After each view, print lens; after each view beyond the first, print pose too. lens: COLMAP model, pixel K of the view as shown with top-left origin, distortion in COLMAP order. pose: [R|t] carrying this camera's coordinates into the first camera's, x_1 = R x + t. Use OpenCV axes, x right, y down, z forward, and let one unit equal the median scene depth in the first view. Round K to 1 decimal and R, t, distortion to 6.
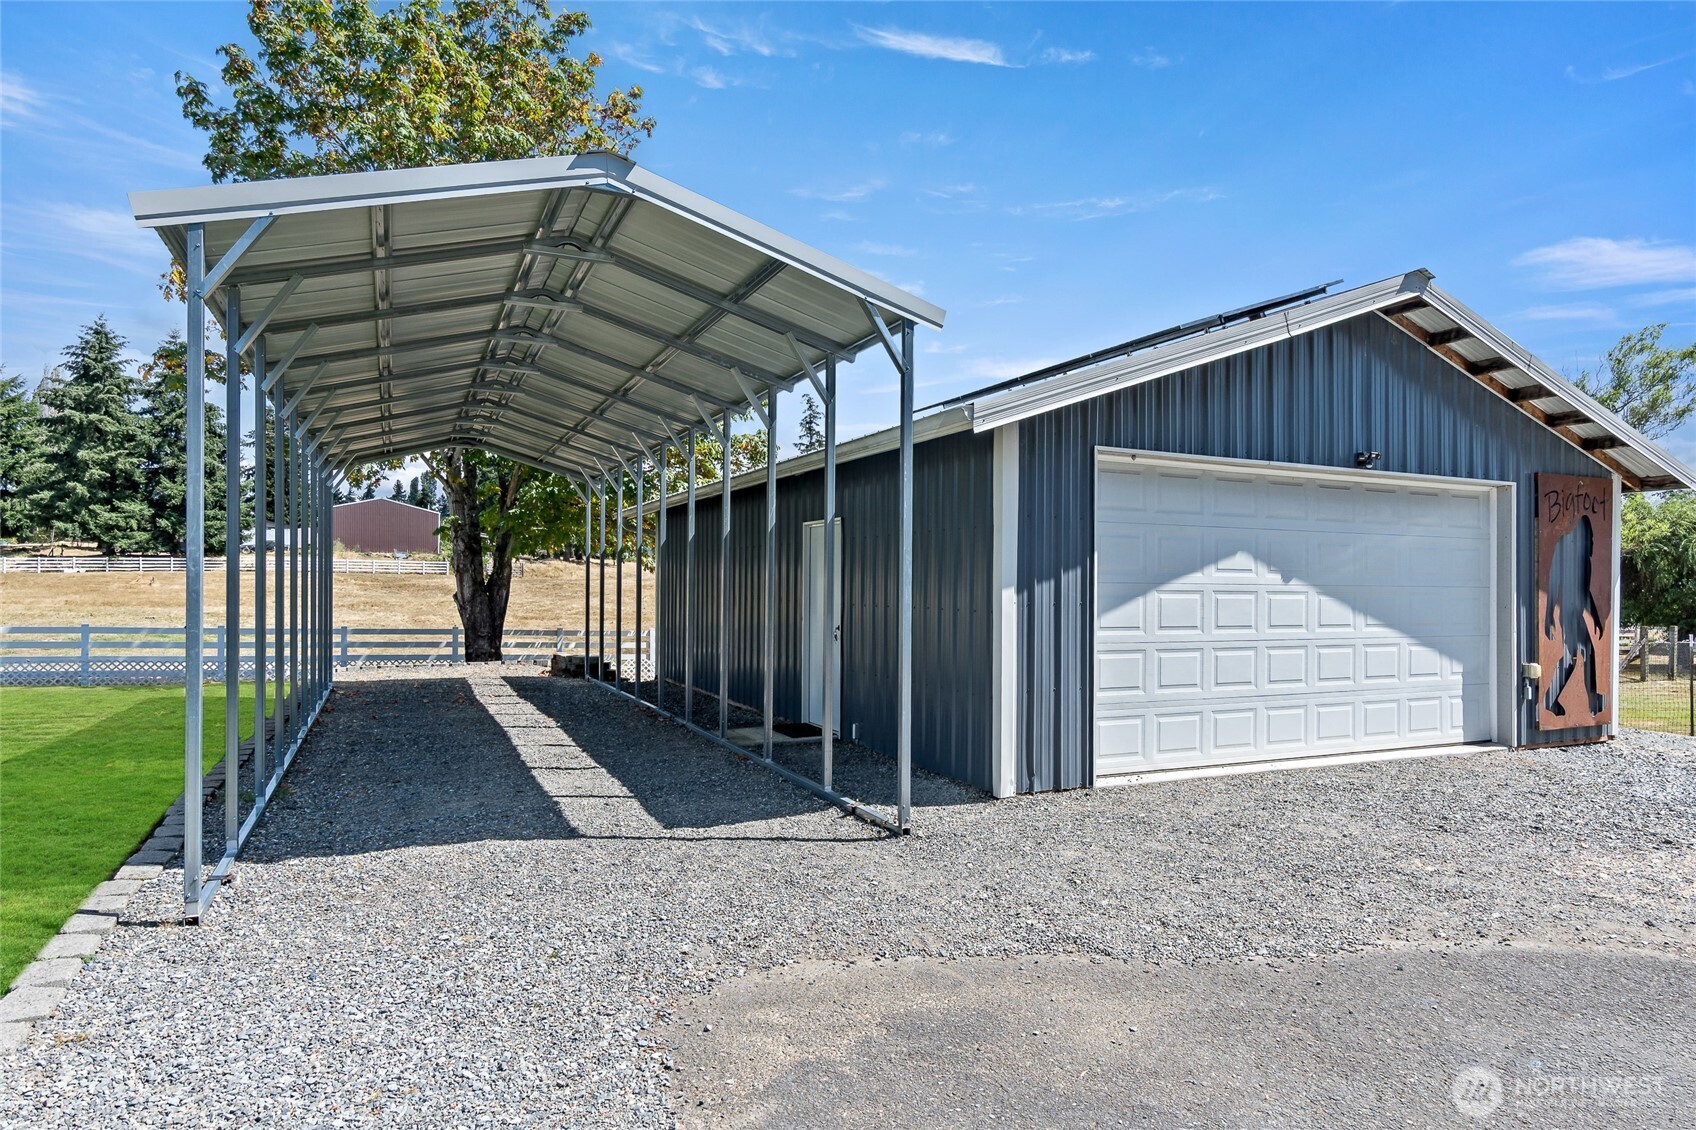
lens RADIAL K [[946.5, 0, 840.7], [0, 946.5, 578.4], [0, 0, 1]] dist [-0.013848, 0.006952]
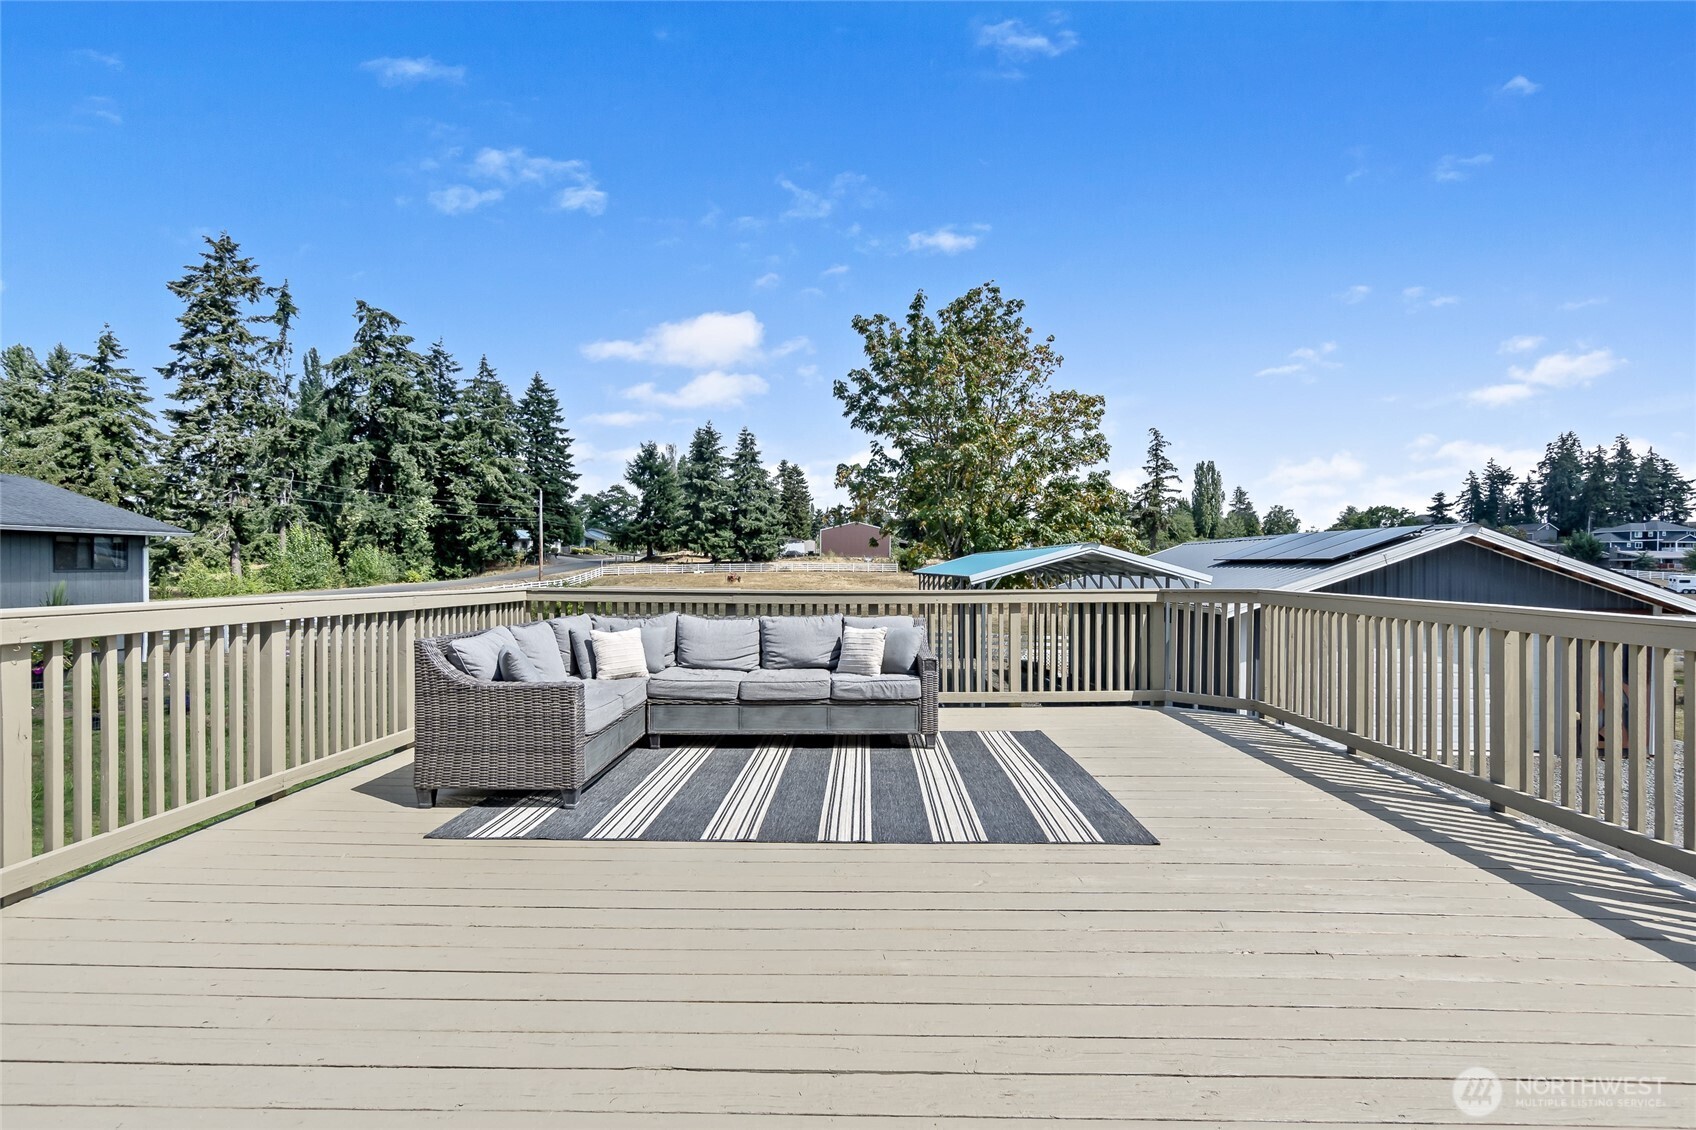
lens RADIAL K [[751.9, 0, 852.9], [0, 751.9, 568.4], [0, 0, 1]] dist [-0.000880, -0.000171]
pose [[0.914735, 0.003108, -0.404041, 0.005420], [0.004747, 0.999819, 0.018439, -0.038092], [0.404025, -0.018785, 0.914555, -0.150173]]
